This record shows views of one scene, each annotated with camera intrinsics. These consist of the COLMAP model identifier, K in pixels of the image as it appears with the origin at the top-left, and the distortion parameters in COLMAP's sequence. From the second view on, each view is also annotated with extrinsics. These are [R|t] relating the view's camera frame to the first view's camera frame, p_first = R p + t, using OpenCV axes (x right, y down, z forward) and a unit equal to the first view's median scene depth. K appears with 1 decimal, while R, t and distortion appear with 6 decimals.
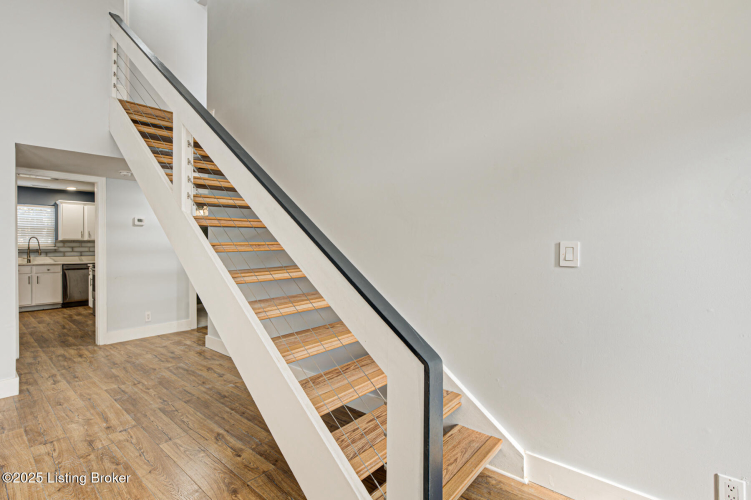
lens RADIAL K [[349.2, 0, 338.0], [0, 349.2, 245.9], [0, 0, 1]] dist [-0.004224, -0.000900]
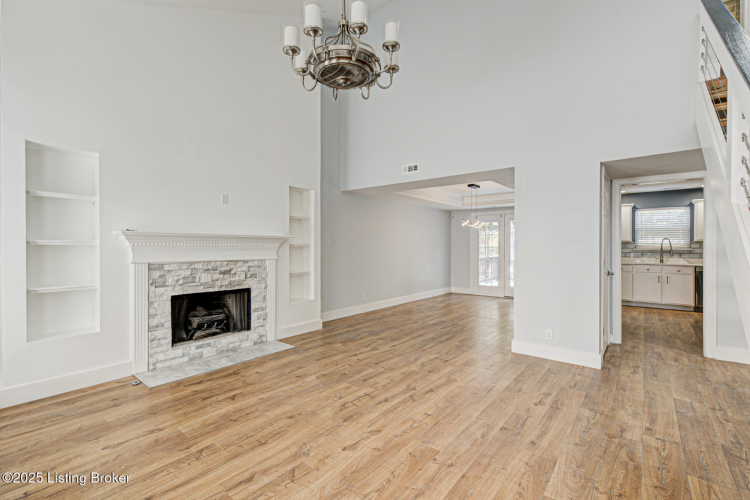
lens RADIAL K [[348.8, 0, 371.9], [0, 348.8, 246.8], [0, 0, 1]] dist [-0.004224, -0.000900]
pose [[0.078018, 0.003997, -0.996944, 0.179709], [-0.004430, 0.999983, 0.003662, -0.000608], [0.996942, 0.004131, 0.078034, 0.085443]]
